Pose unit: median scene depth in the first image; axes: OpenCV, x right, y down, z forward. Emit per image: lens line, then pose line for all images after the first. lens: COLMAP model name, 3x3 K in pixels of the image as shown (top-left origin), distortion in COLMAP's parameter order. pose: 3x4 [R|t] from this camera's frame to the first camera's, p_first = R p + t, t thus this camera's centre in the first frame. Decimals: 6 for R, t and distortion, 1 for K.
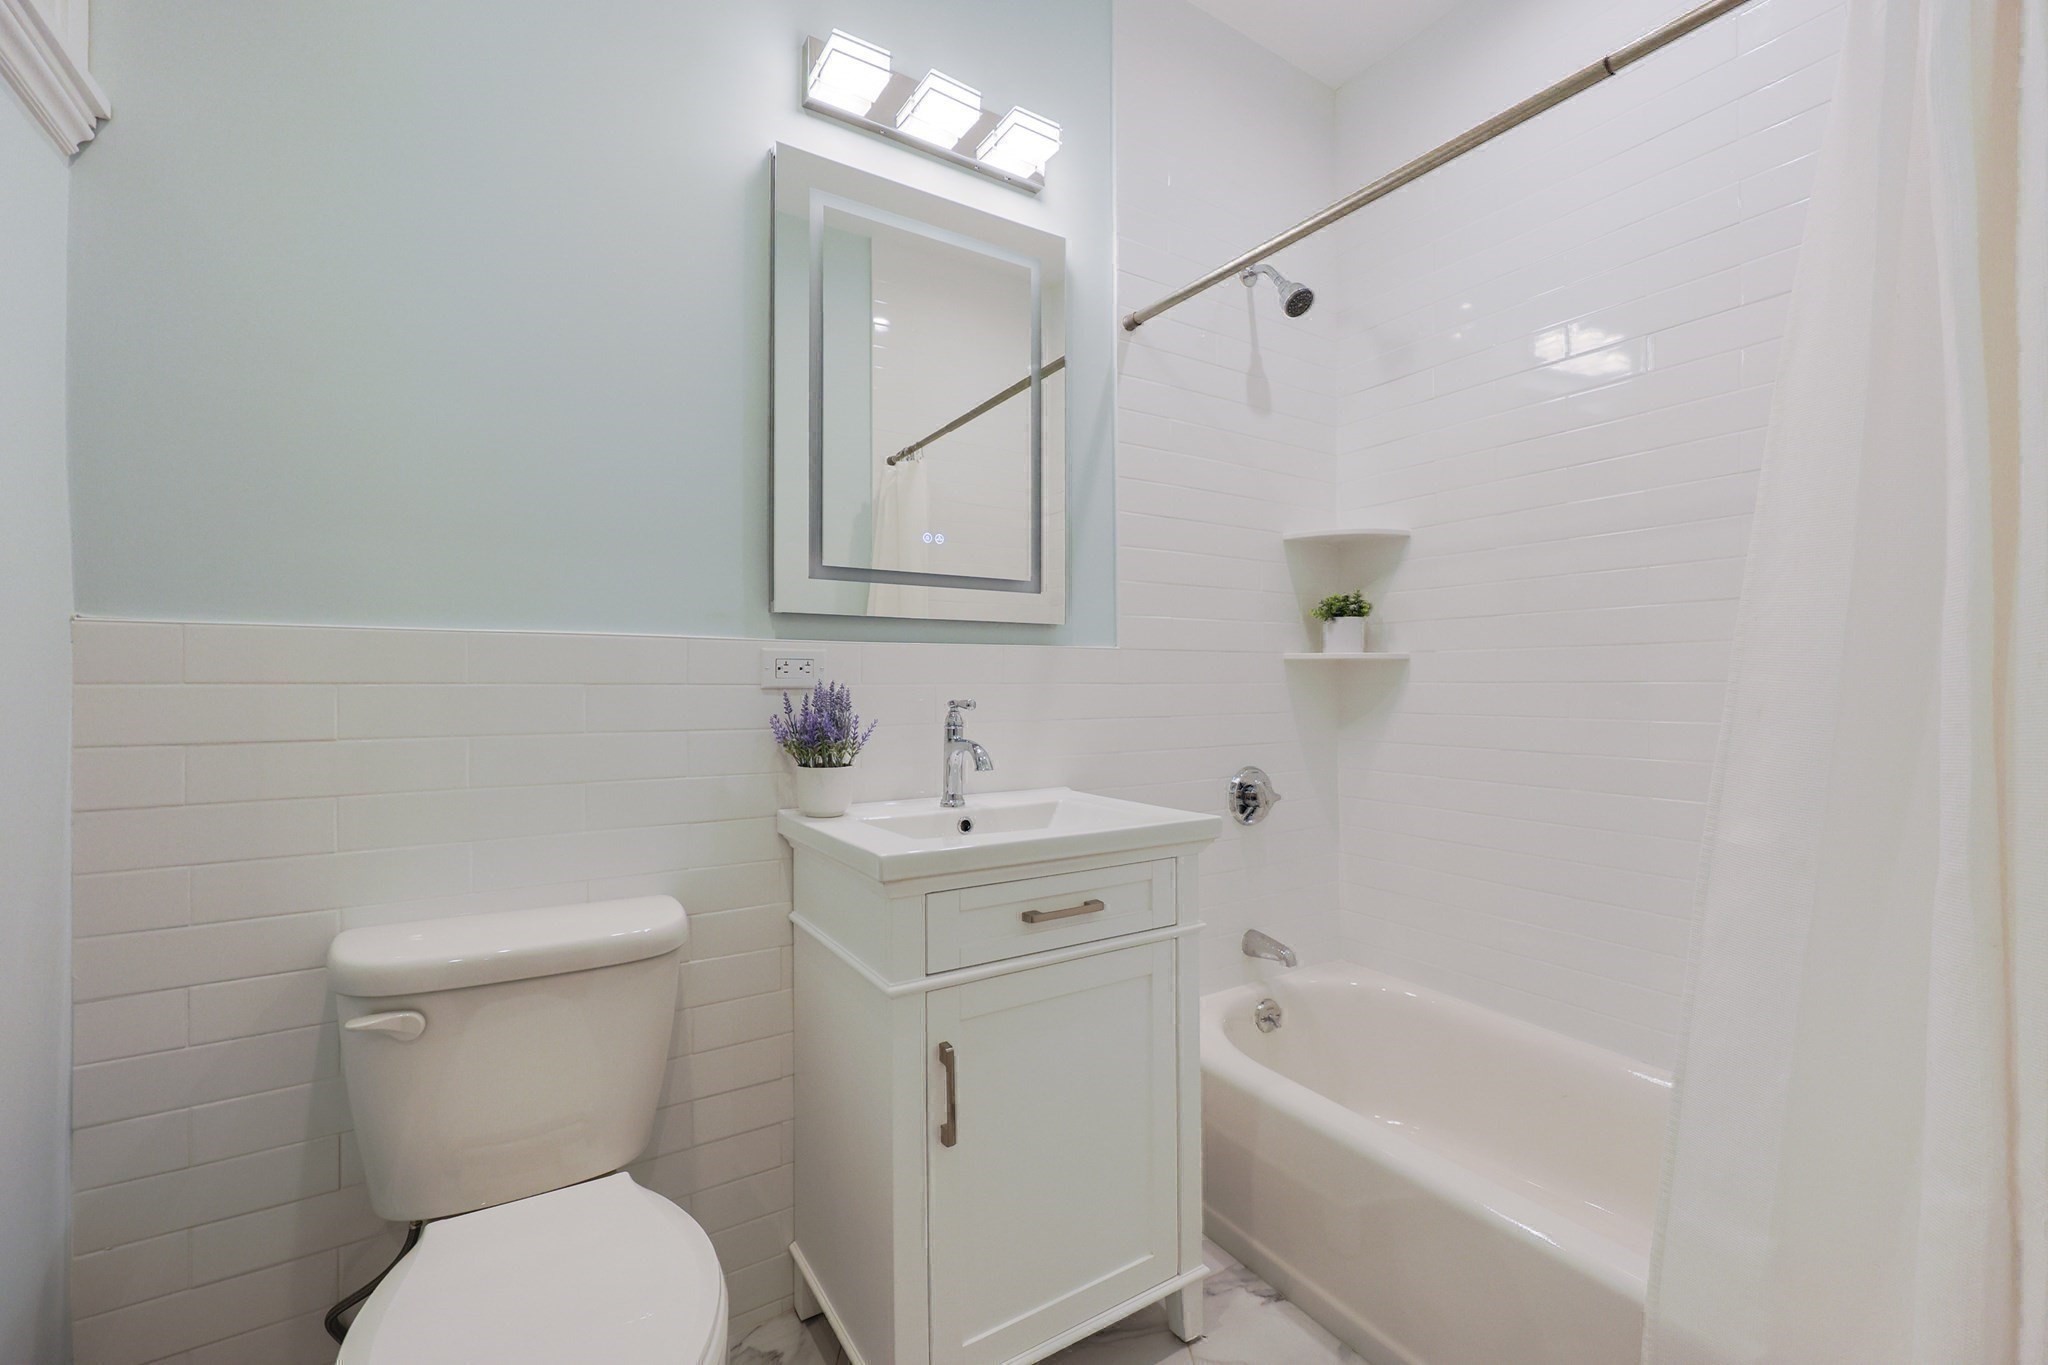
lens RADIAL K [[898.9, 0, 1014.7], [0, 898.9, 682.5], [0, 0, 1]] dist [-0.003343, -0.000132]
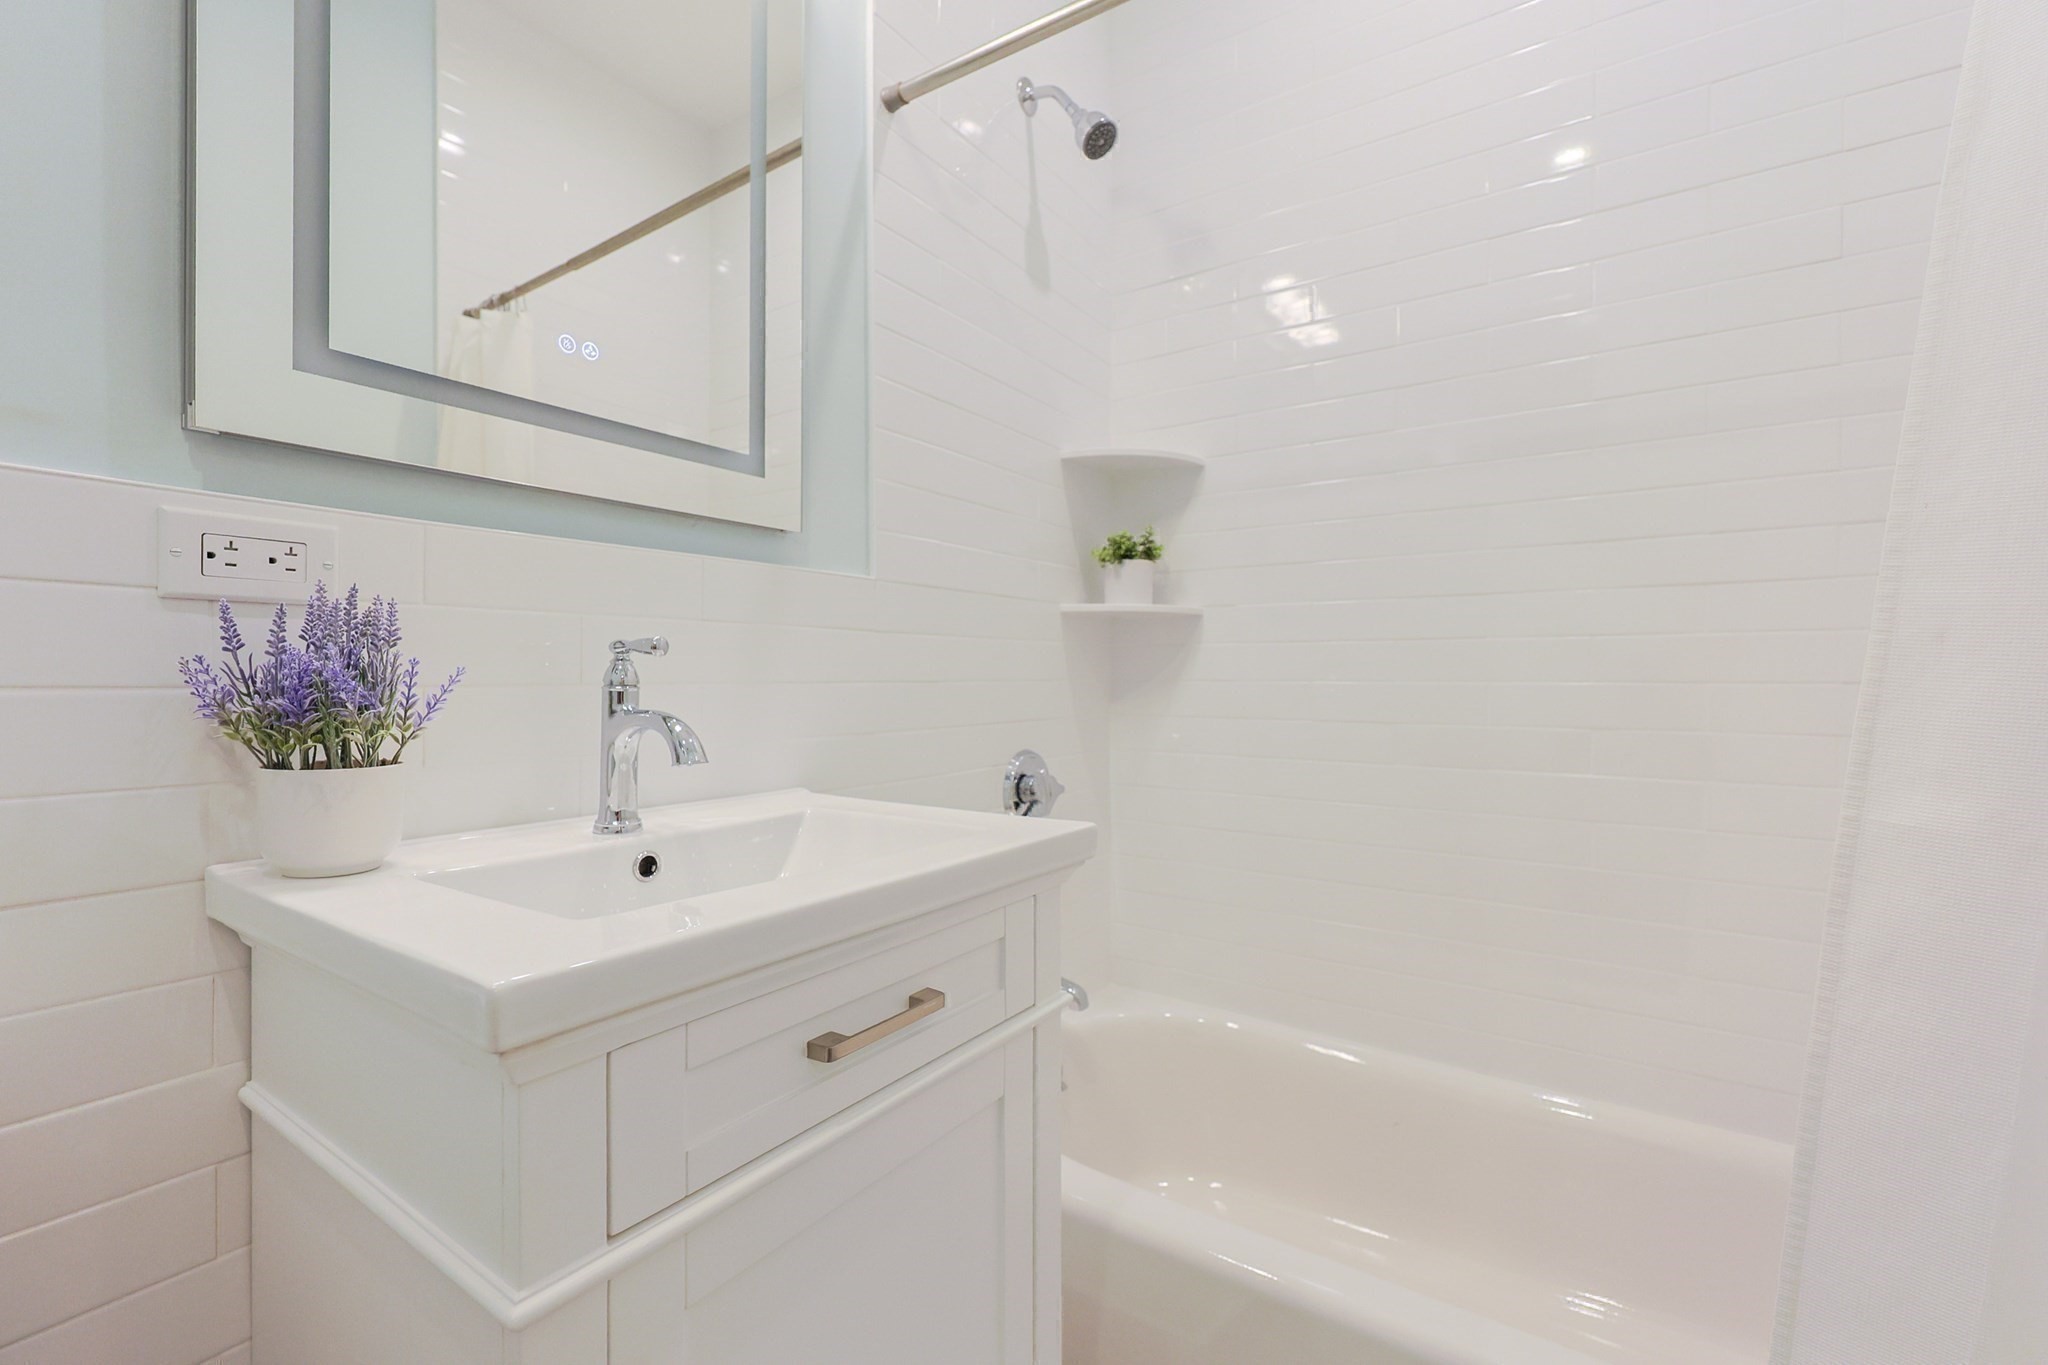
lens RADIAL K [[898.9, 0, 1014.7], [0, 898.9, 682.5], [0, 0, 1]] dist [-0.003343, -0.000132]
pose [[0.912348, 0.002588, 0.409407, -0.072750], [-0.004999, 0.999976, 0.004819, 0.042138], [-0.409385, -0.006443, 0.912339, 0.397316]]
